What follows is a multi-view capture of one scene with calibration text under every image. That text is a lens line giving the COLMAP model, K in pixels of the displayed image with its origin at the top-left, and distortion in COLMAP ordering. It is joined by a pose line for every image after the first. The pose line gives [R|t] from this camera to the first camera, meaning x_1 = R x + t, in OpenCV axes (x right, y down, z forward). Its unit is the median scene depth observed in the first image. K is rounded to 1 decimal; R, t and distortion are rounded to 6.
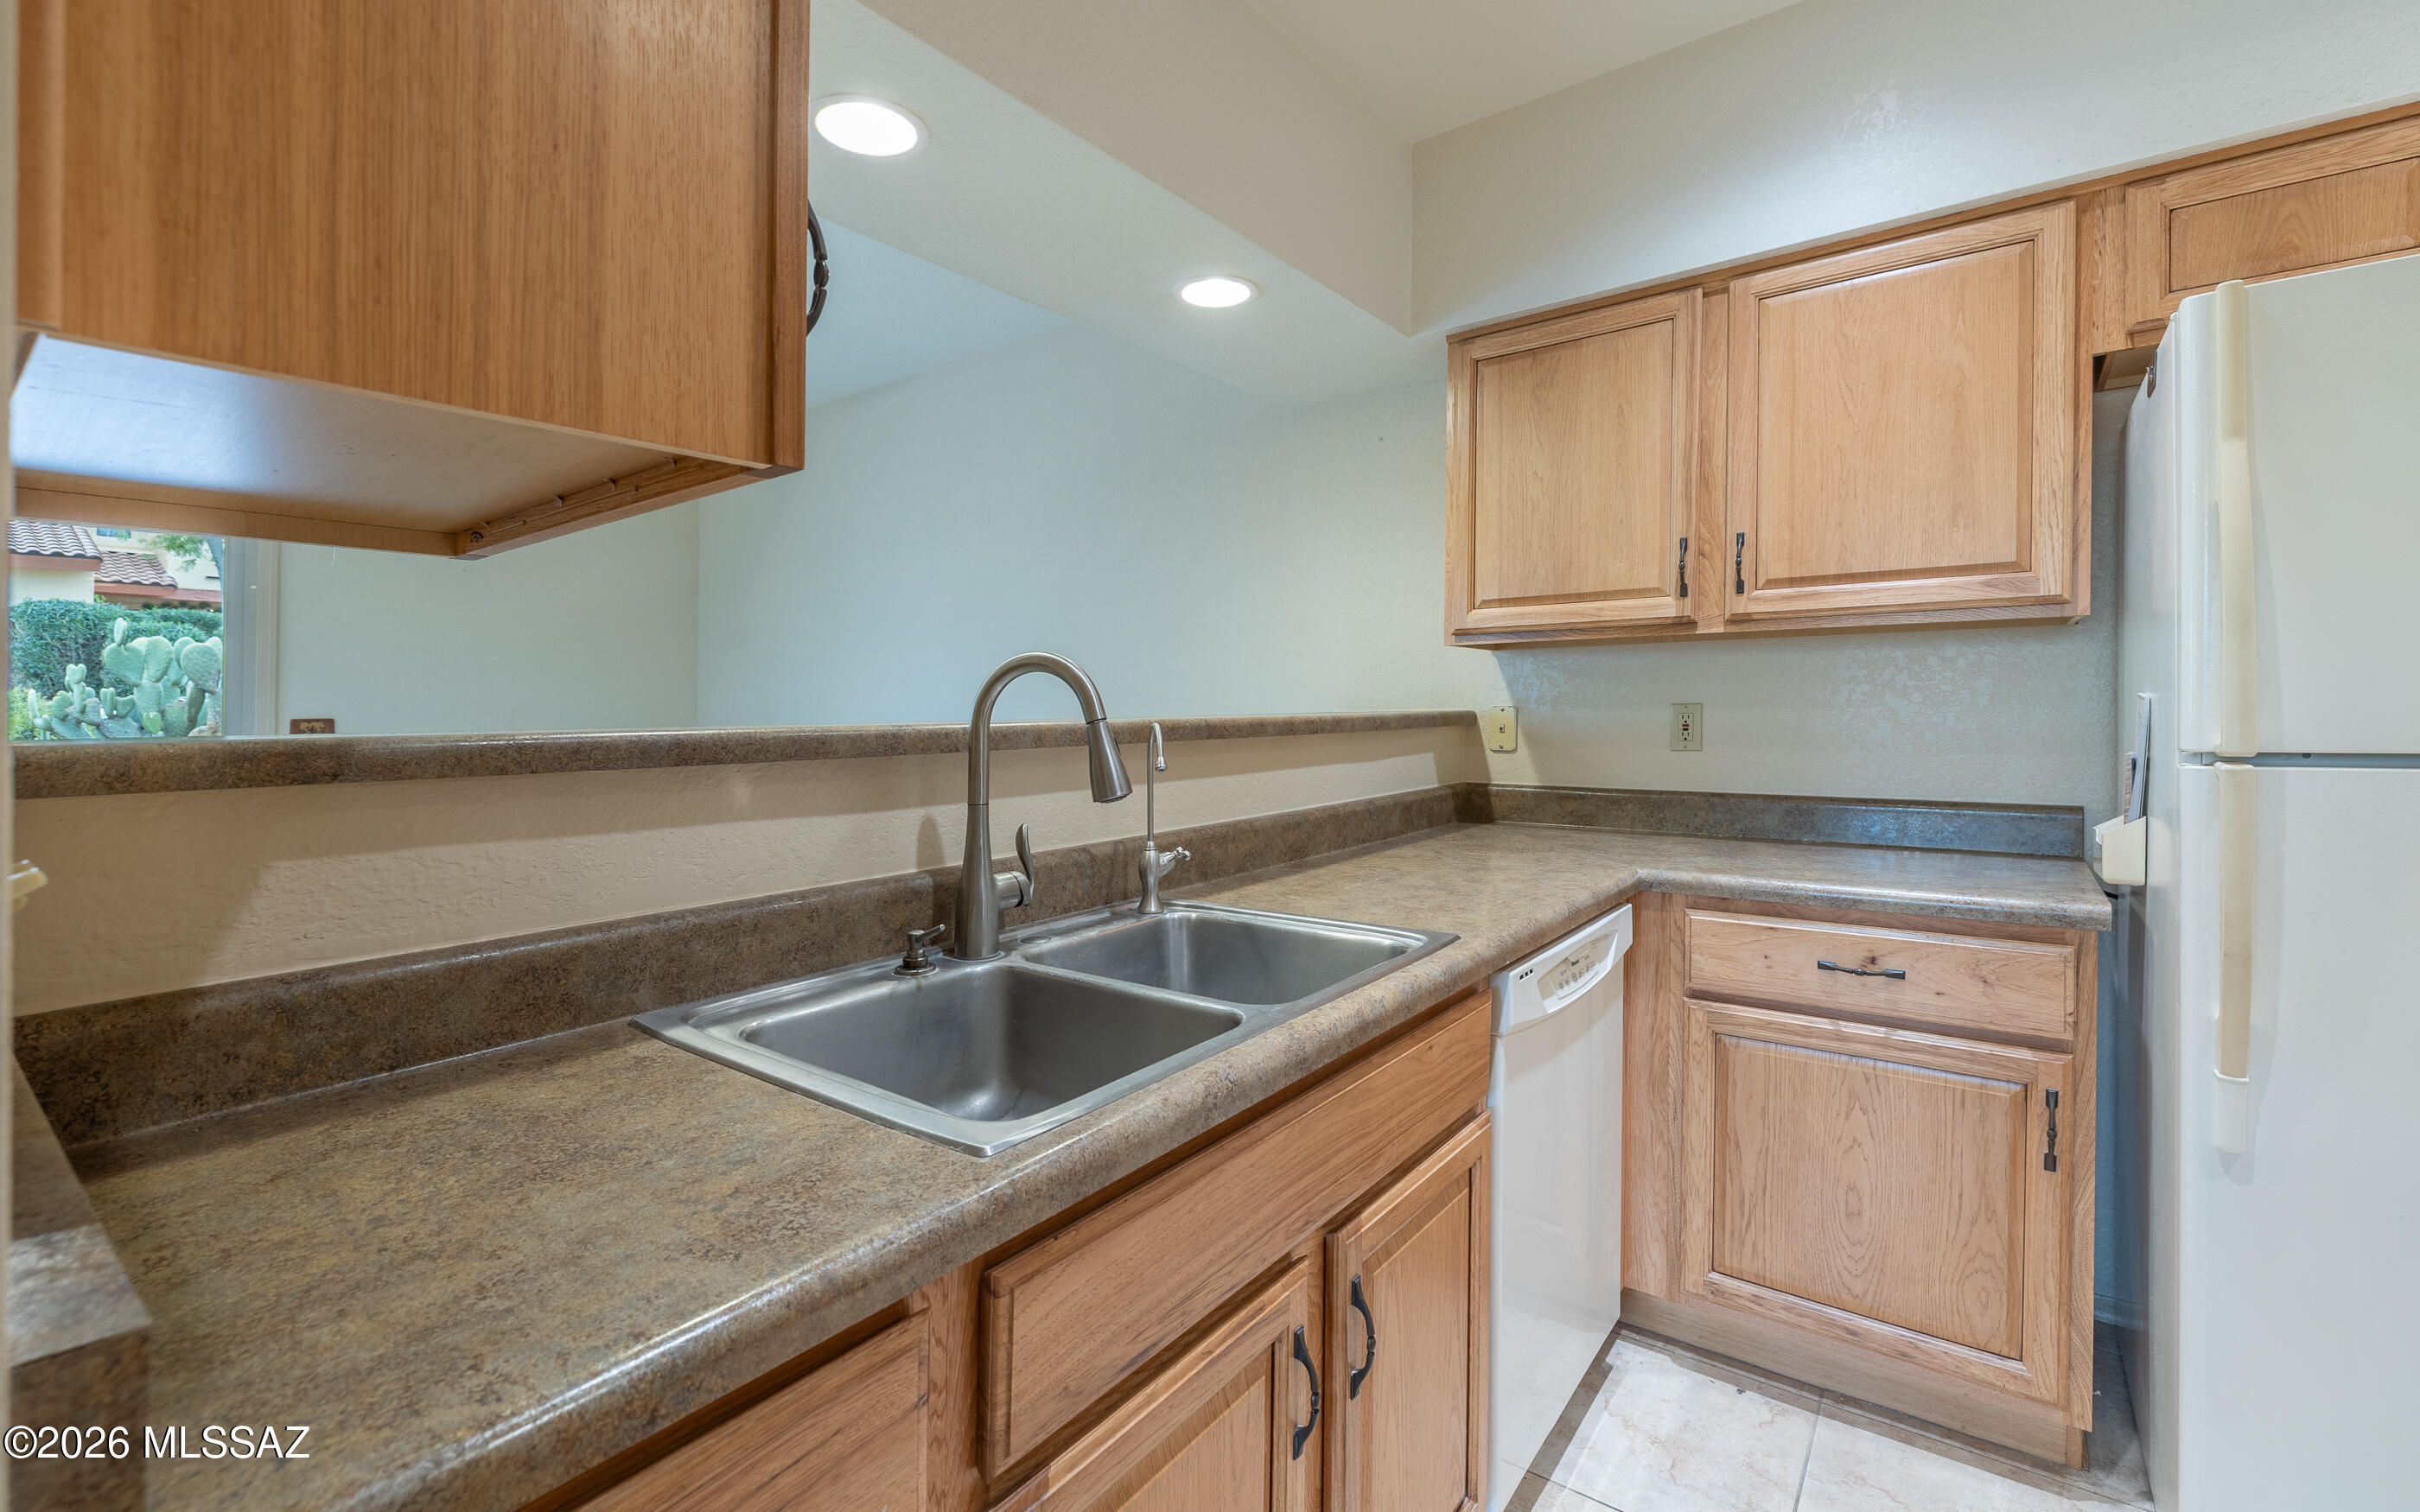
lens RADIAL K [[1036.3, 0, 1218.3], [0, 1036.3, 729.4], [0, 0, 1]] dist [-0.002160, 0.000115]
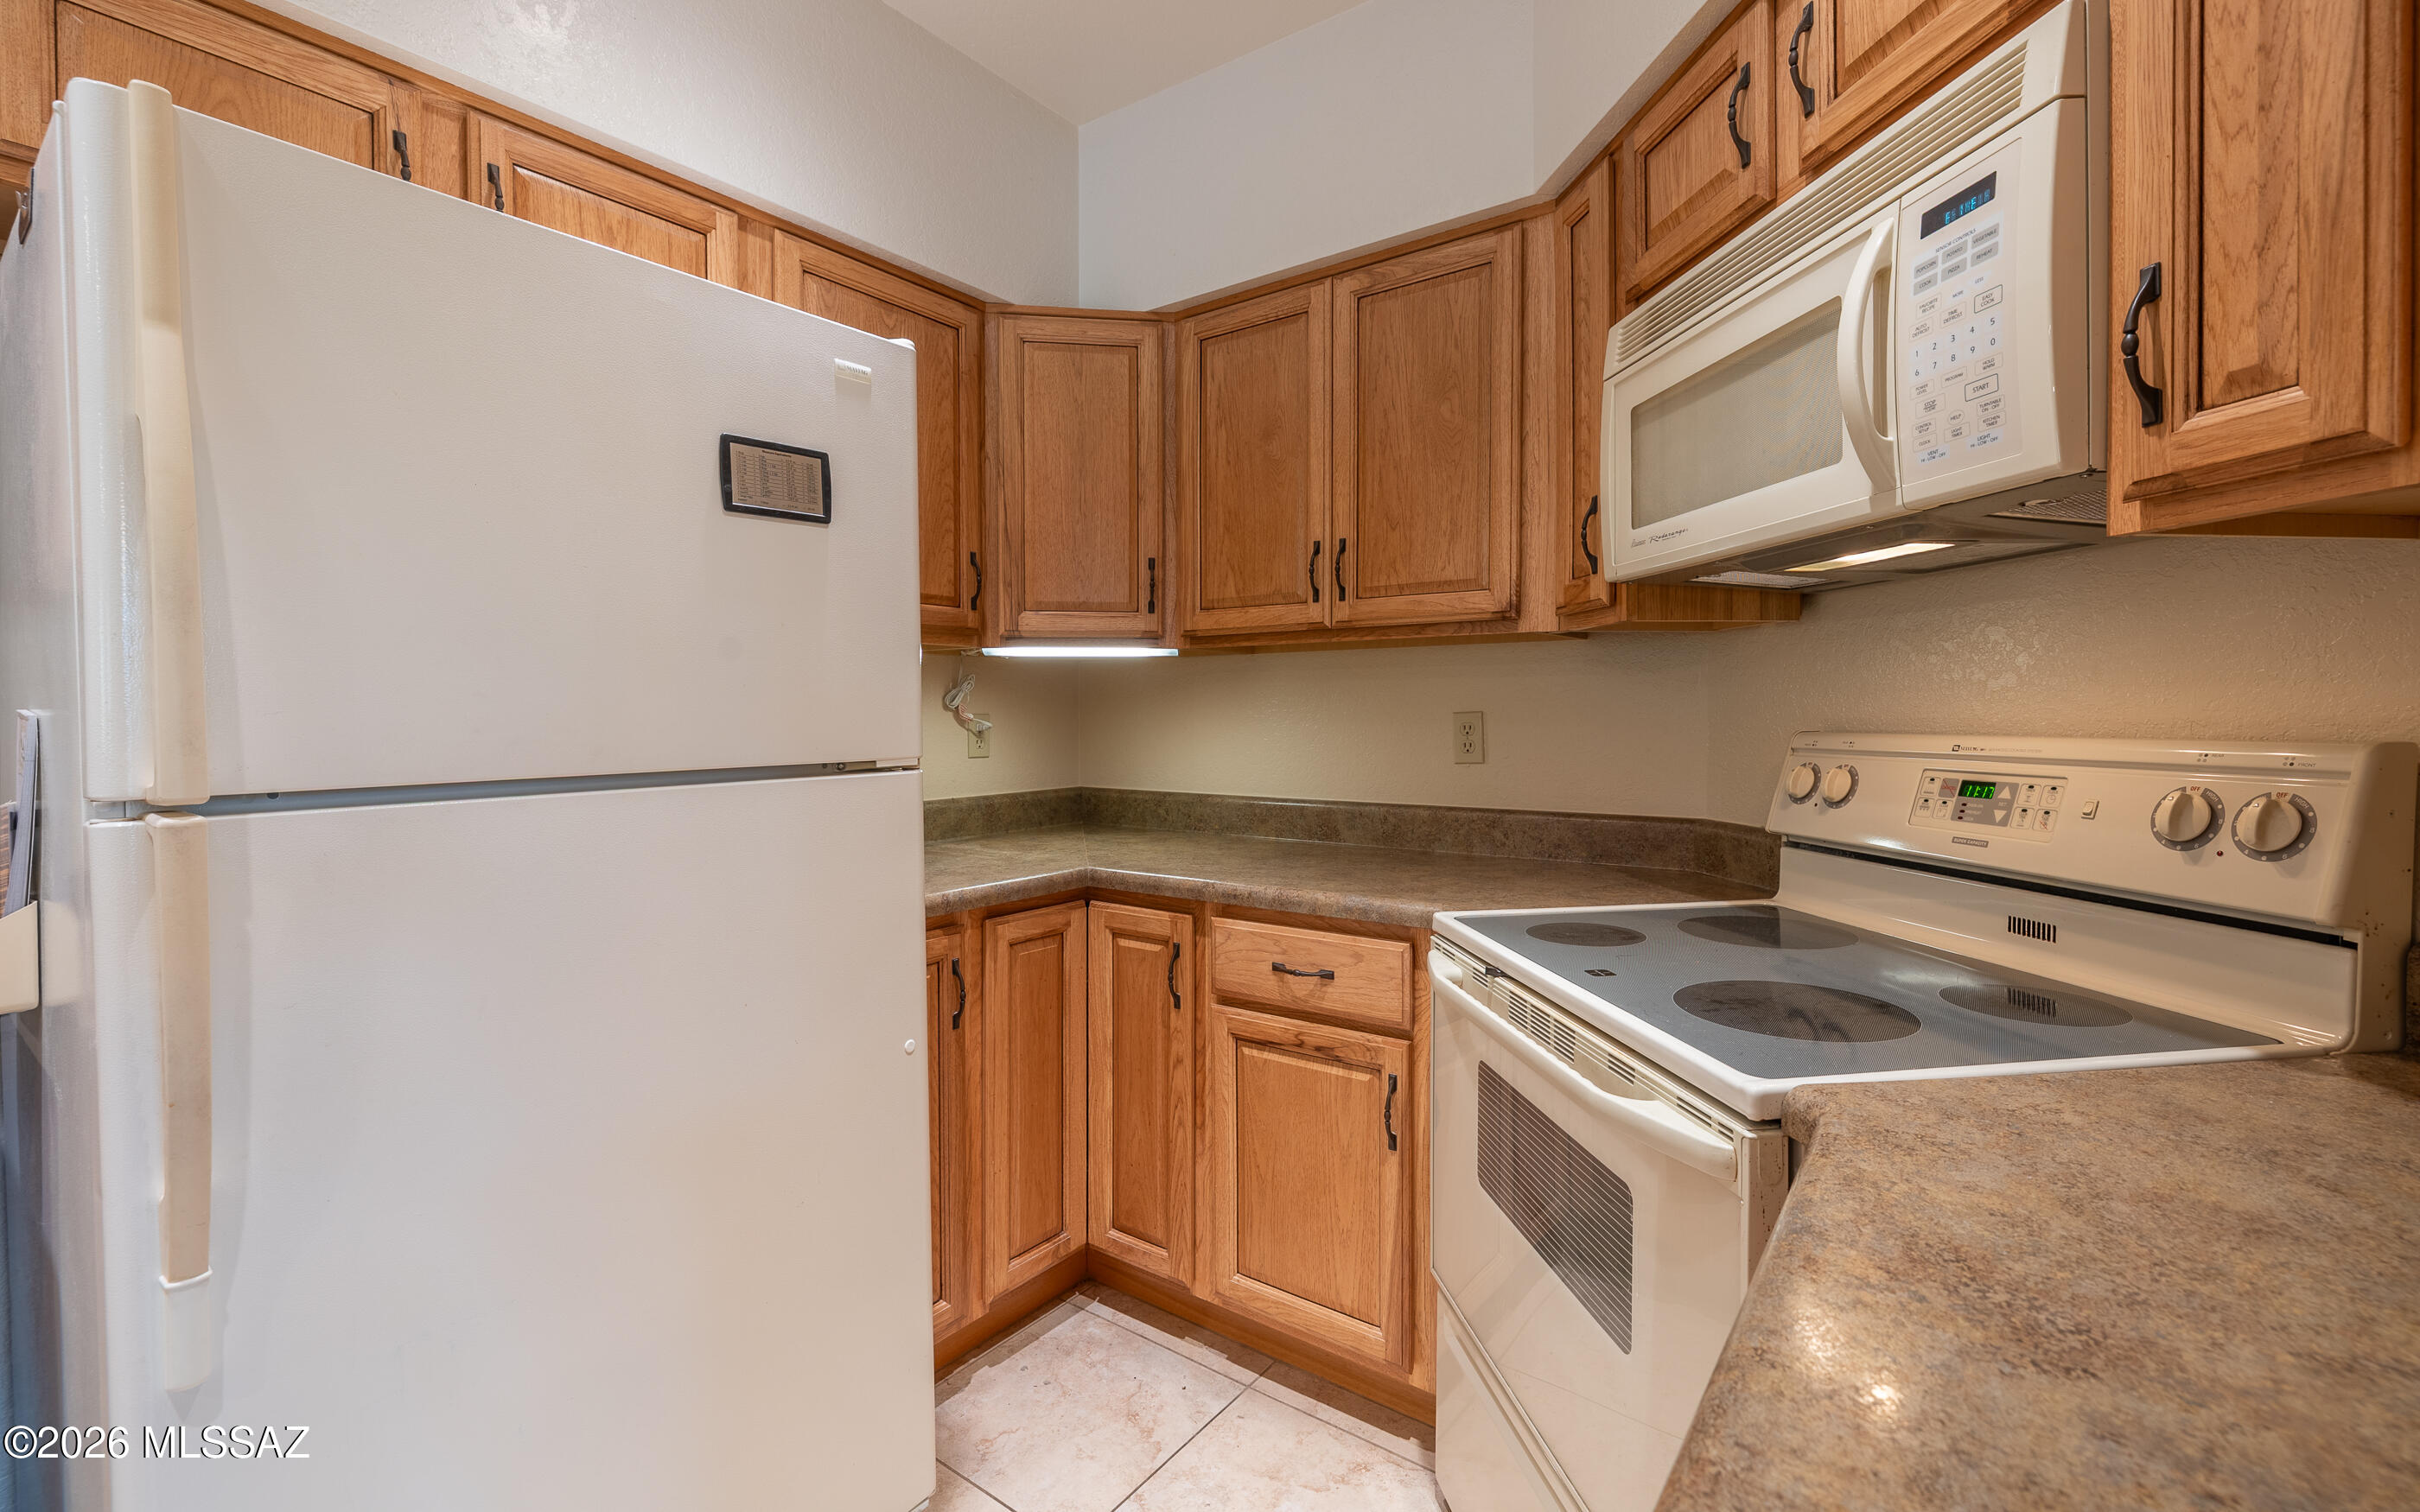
lens RADIAL K [[1036.3, 0, 1218.3], [0, 1036.3, 729.4], [0, 0, 1]] dist [-0.002160, 0.000115]
pose [[-0.001244, -0.002375, 0.999996, 0.302988], [0.026288, 0.999652, 0.002407, -0.005830], [-0.999654, 0.026291, -0.001181, 0.315445]]
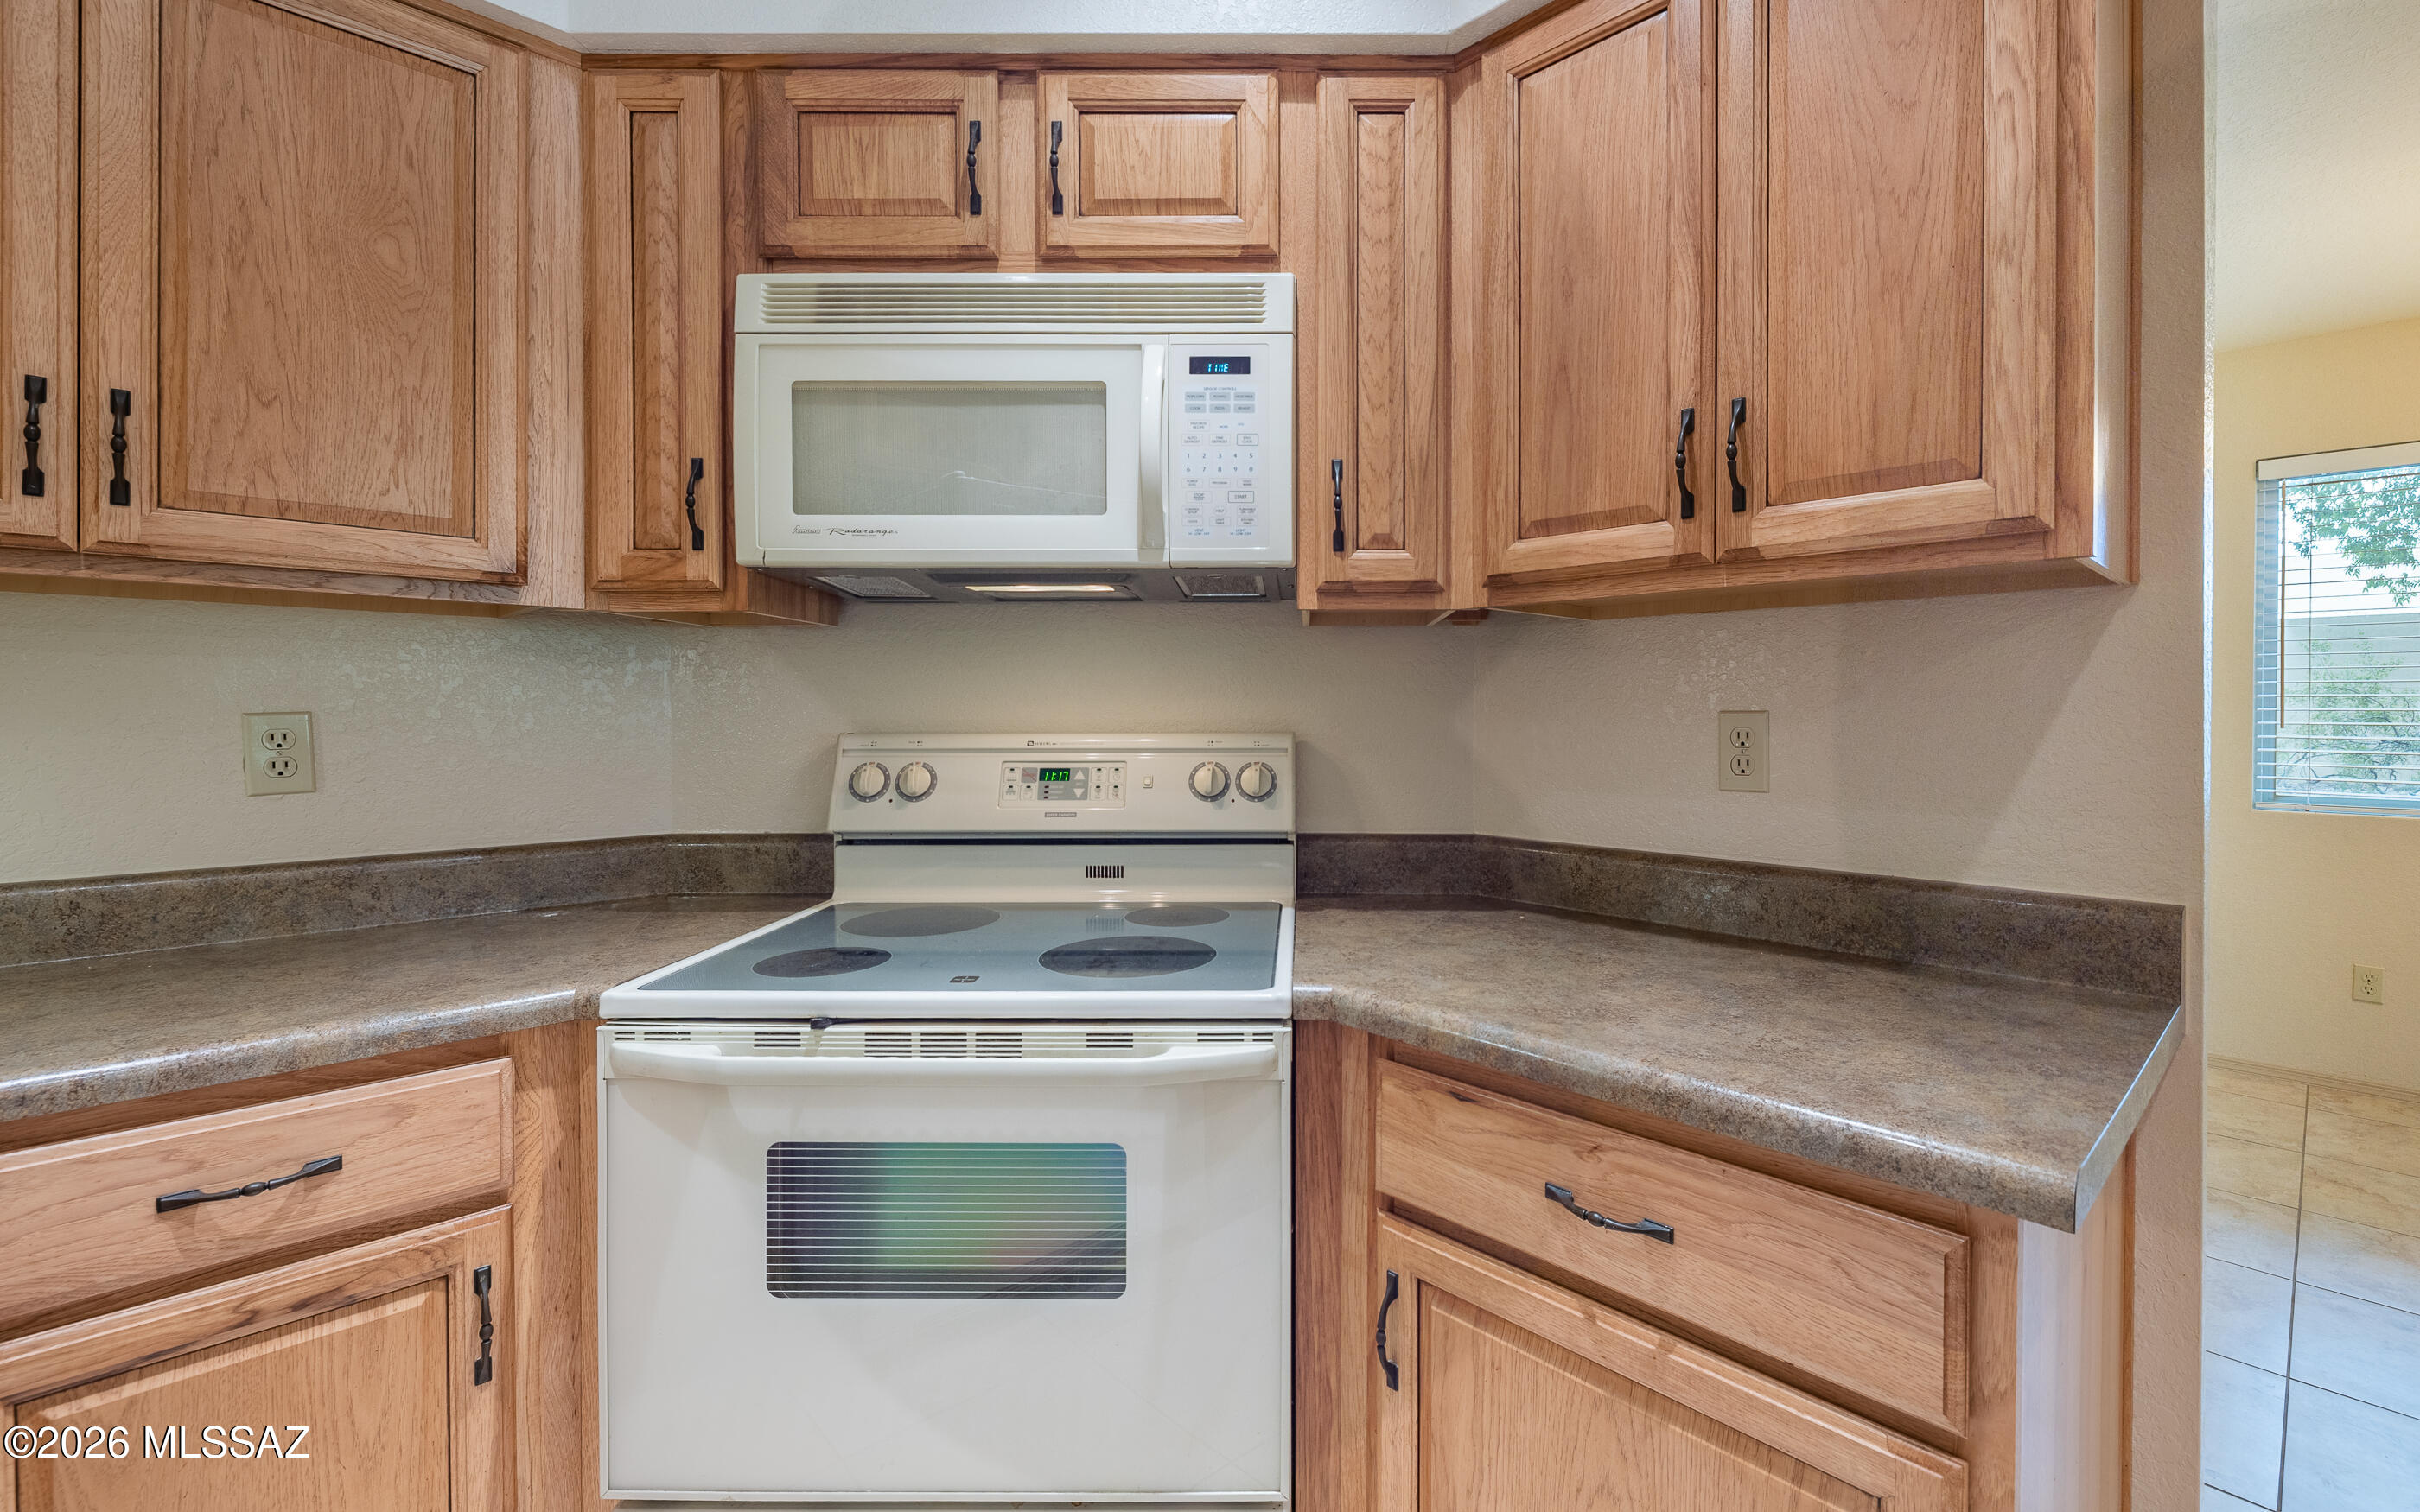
lens RADIAL K [[1110.7, 0, 1210.0], [0, 1110.7, 726.4], [0, 0, 1]] dist [-0.002330, -0.000153]
pose [[-0.990281, 0.011241, 0.138626, 0.673675], [0.015487, 0.999442, 0.029585, -0.017734], [-0.138216, 0.031444, -0.989903, 0.696361]]
